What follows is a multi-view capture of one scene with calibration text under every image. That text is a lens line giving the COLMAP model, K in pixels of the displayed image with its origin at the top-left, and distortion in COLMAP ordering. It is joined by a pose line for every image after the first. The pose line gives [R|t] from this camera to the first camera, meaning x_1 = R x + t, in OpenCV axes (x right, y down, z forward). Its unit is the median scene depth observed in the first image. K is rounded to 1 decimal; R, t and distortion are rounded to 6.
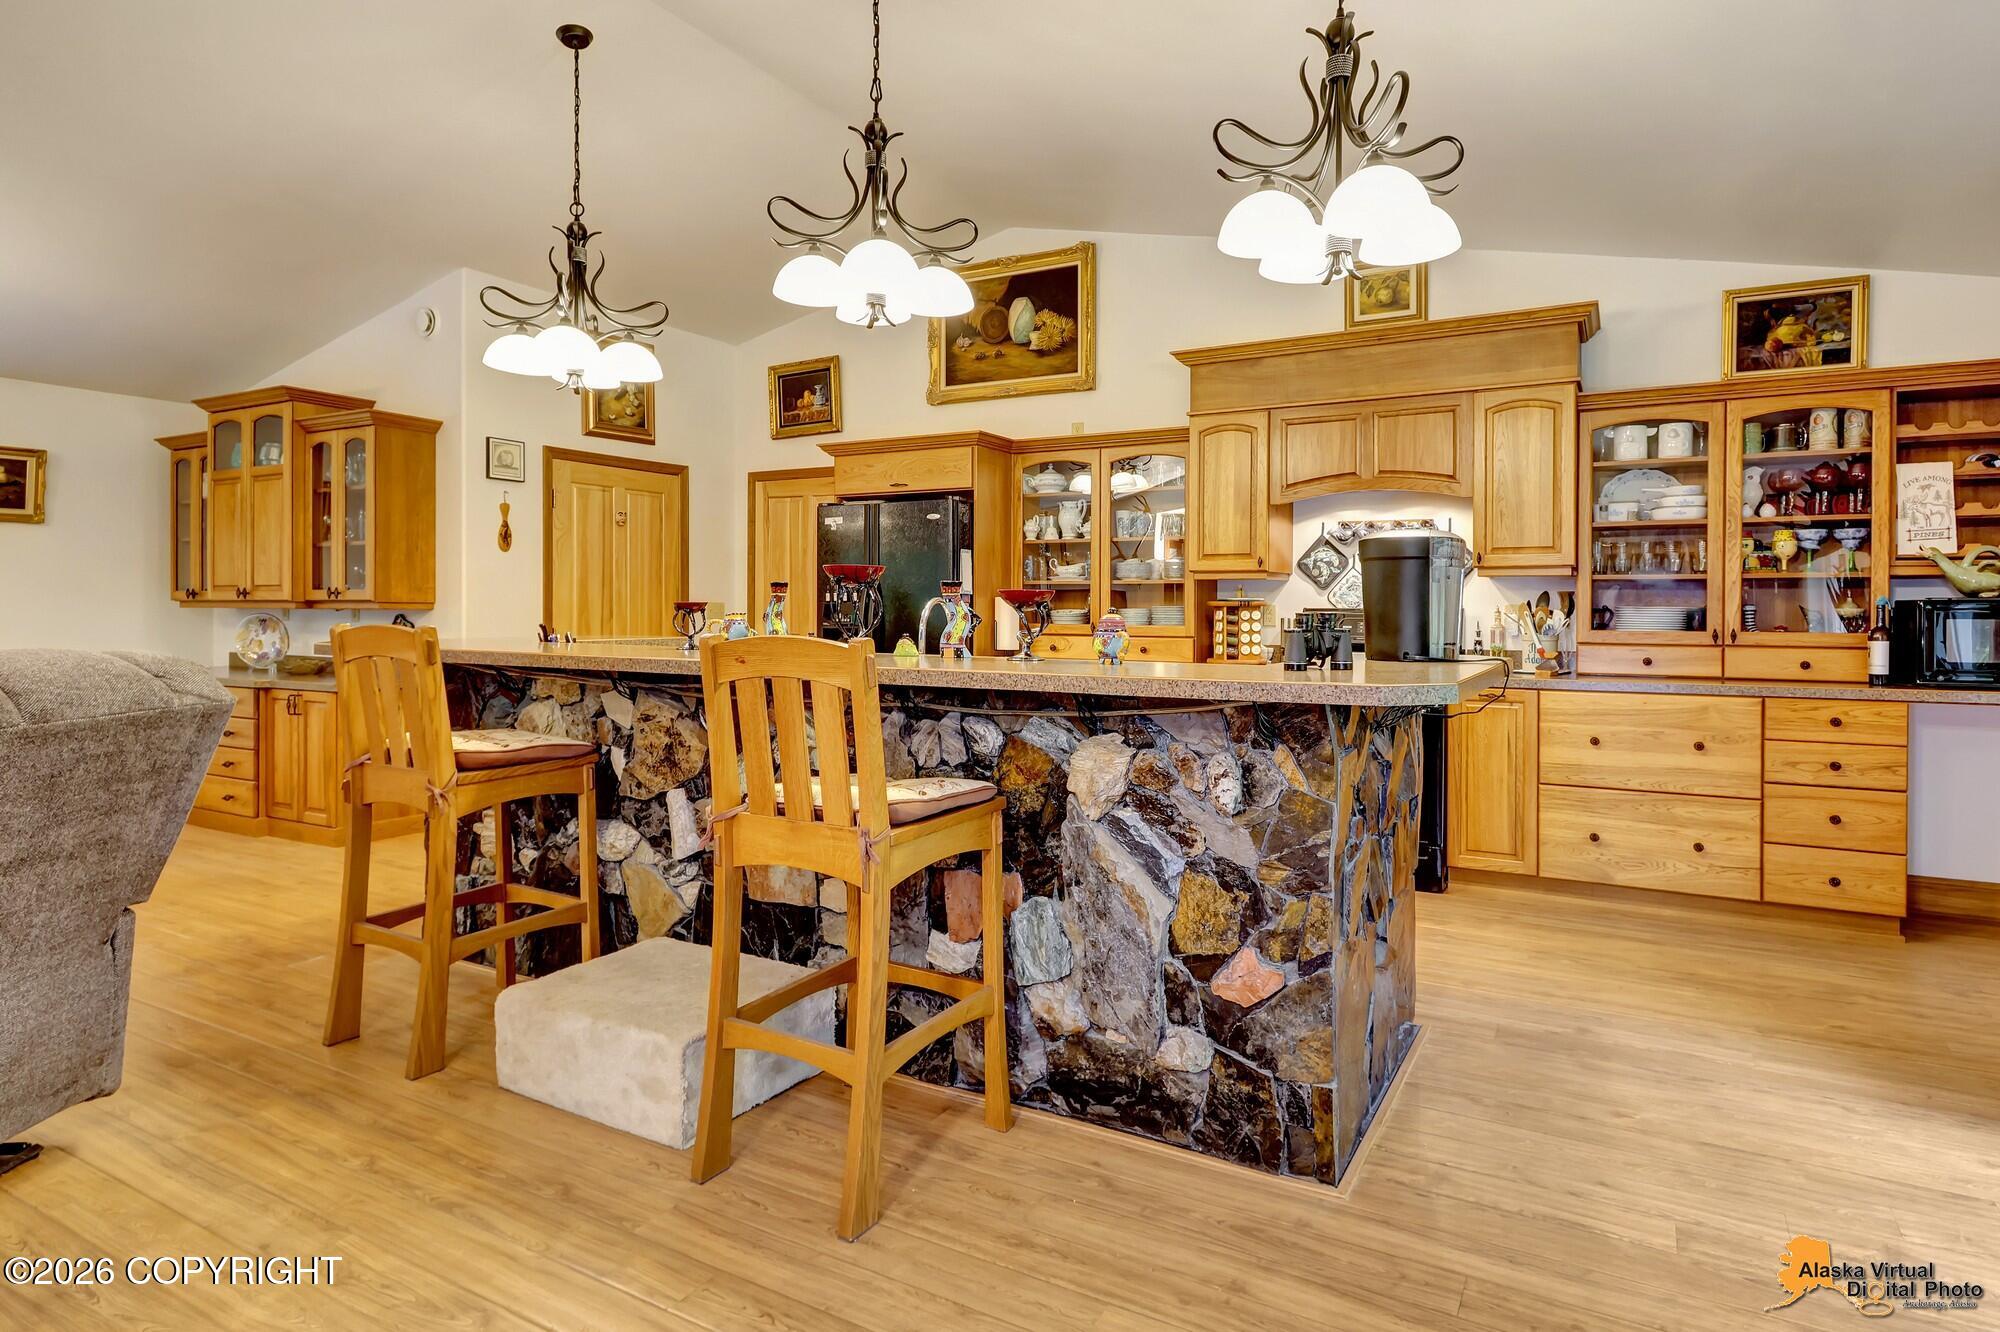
lens RADIAL K [[1069.6, 0, 1082.5], [0, 1069.6, 610.5], [0, 0, 1]] dist [0.011471, 0.000971]
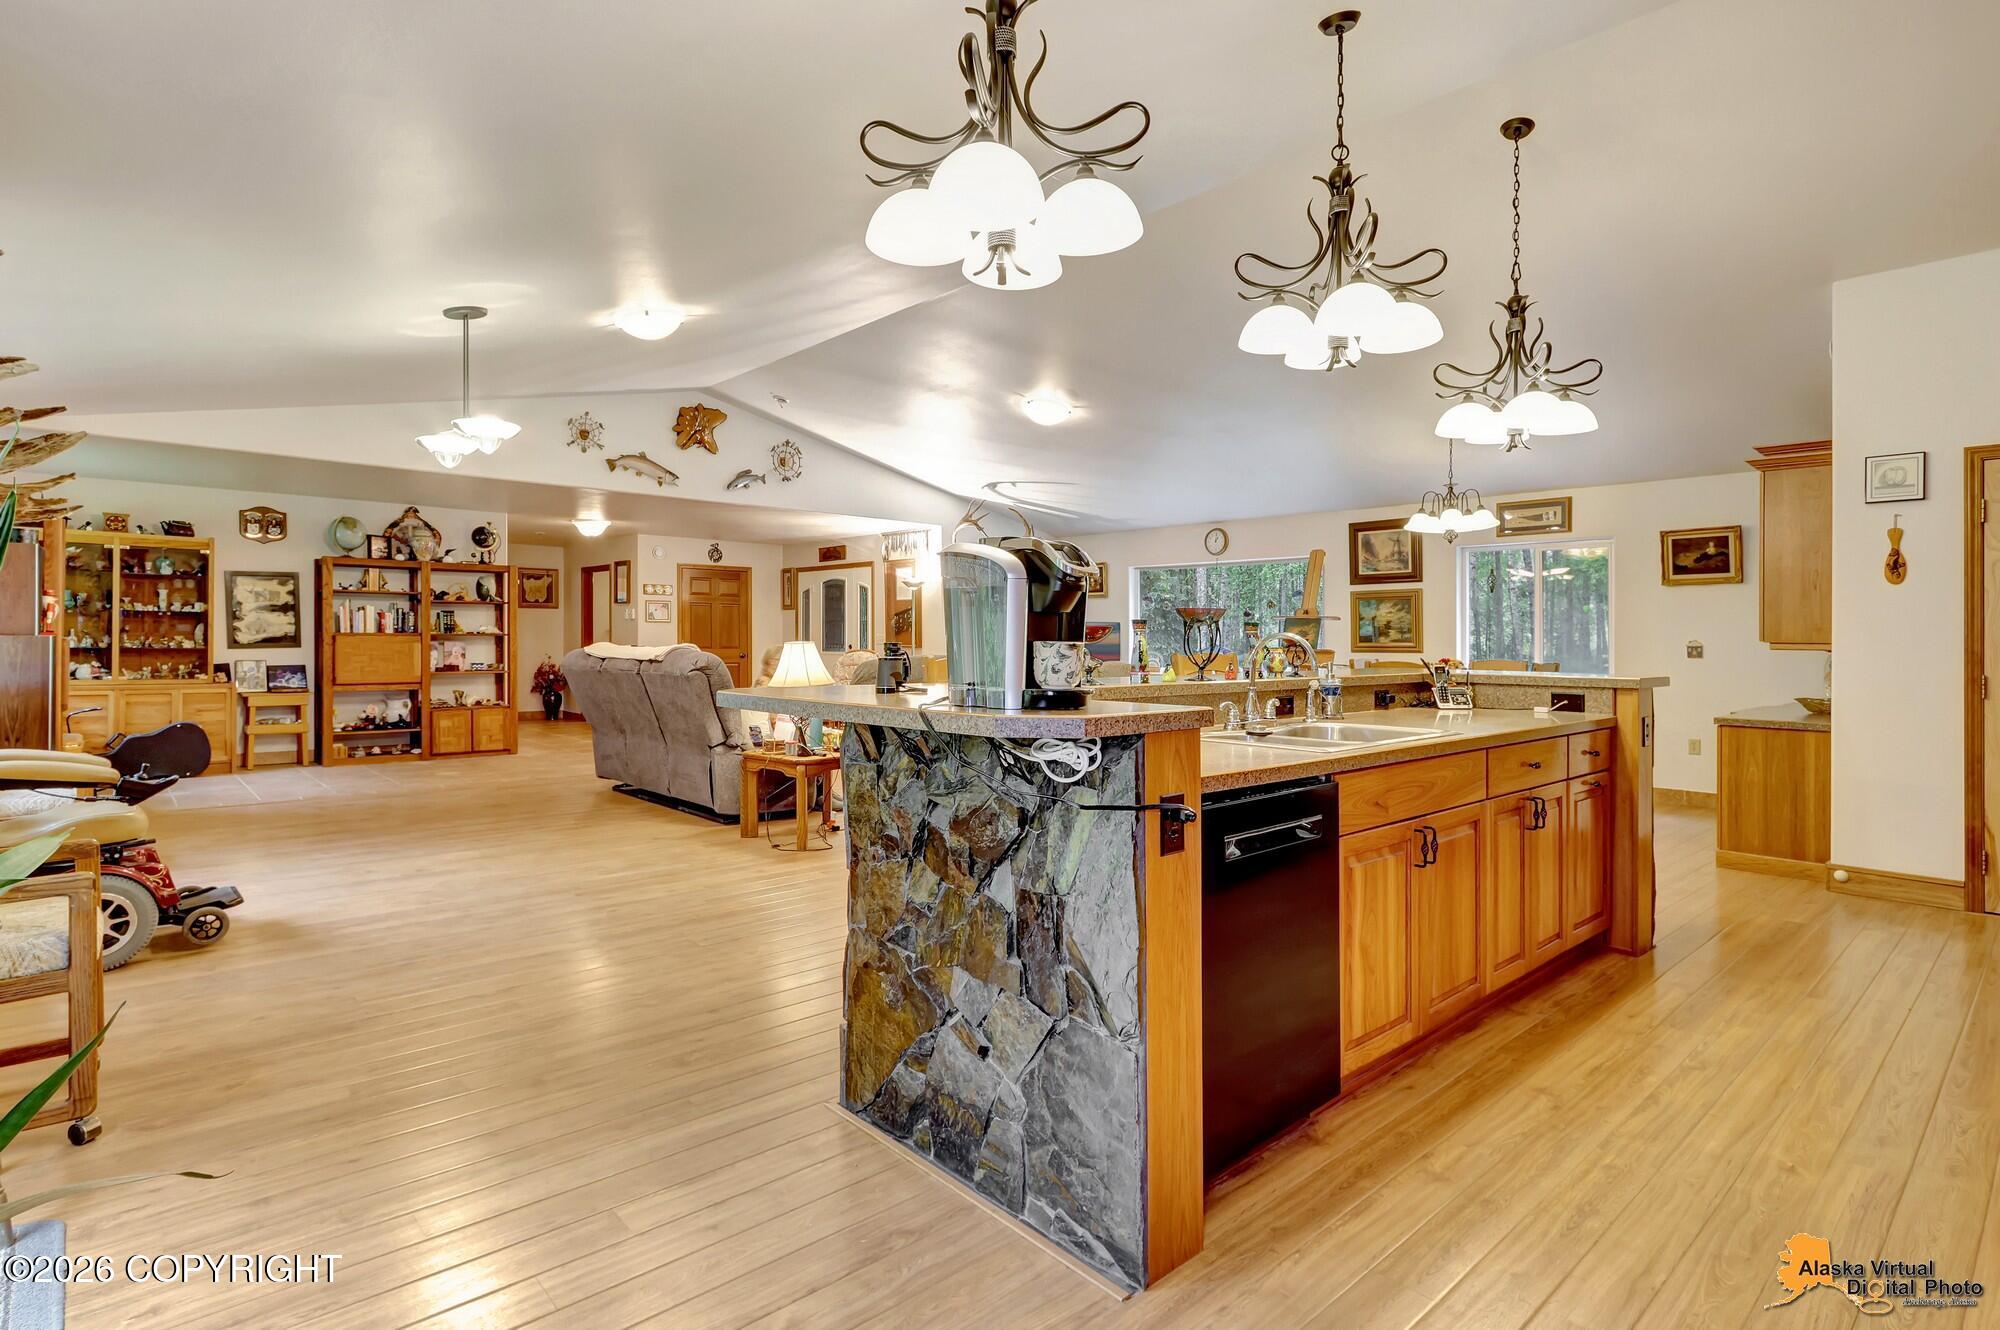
lens RADIAL K [[957.0, 0, 943.4], [0, 957.0, 632.2], [0, 0, 1]] dist [0.001118, -0.000161]
pose [[-0.377609, -0.014323, -0.925854, 0.609491], [-0.011320, 0.999877, -0.010851, 0.001463], [0.925896, 0.006383, -0.377724, 0.762047]]
